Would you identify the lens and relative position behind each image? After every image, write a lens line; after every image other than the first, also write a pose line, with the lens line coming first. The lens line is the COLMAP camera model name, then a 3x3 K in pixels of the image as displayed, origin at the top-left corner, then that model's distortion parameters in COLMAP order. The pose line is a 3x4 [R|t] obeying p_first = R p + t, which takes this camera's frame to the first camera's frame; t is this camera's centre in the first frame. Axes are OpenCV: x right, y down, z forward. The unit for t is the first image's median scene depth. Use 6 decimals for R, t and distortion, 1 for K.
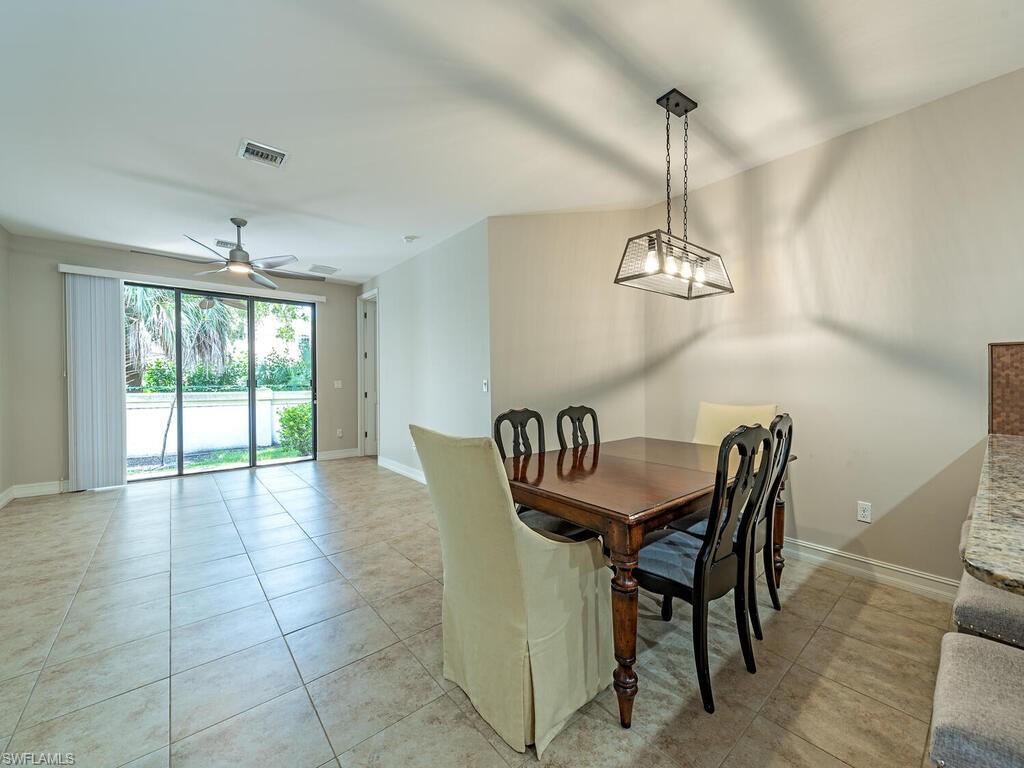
lens RADIAL K [[401.8, 0, 515.3], [0, 401.8, 386.3], [0, 0, 1]] dist [0.008674, -0.000754]
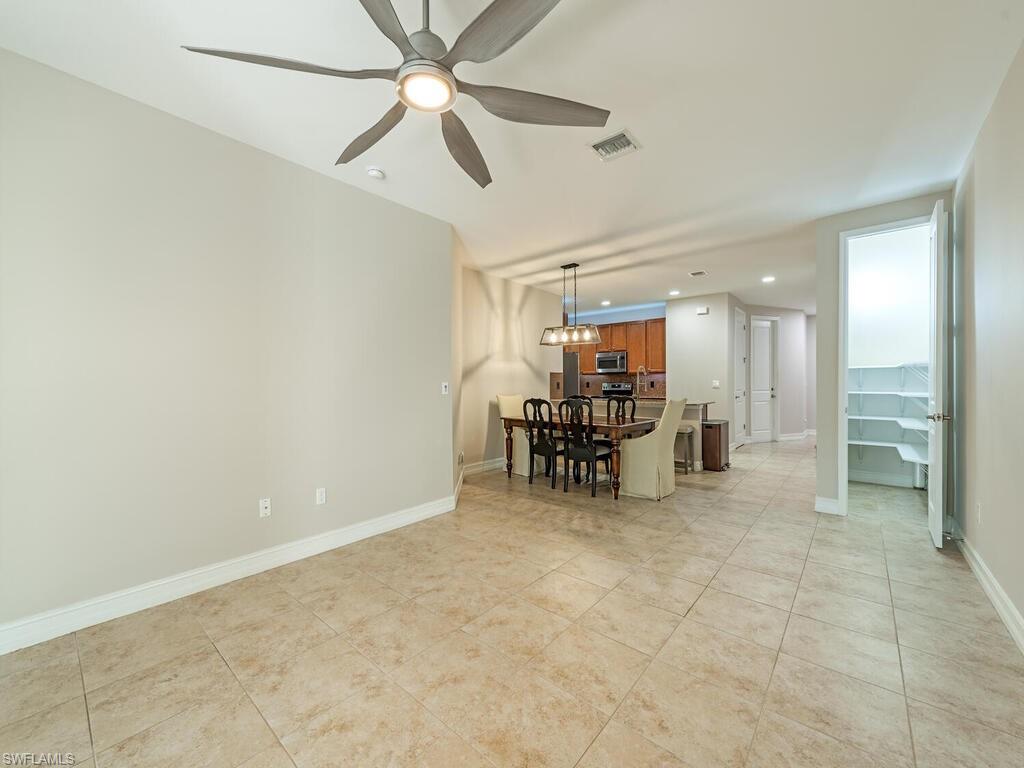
lens RADIAL K [[401.8, 0, 515.2], [0, 401.8, 384.9], [0, 0, 1]] dist [0.008674, -0.000754]
pose [[-0.161846, 0.001234, 0.986815, -0.801780], [0.018159, 0.999834, 0.001728, -0.005764], [-0.986649, 0.018199, -0.161841, 0.732627]]
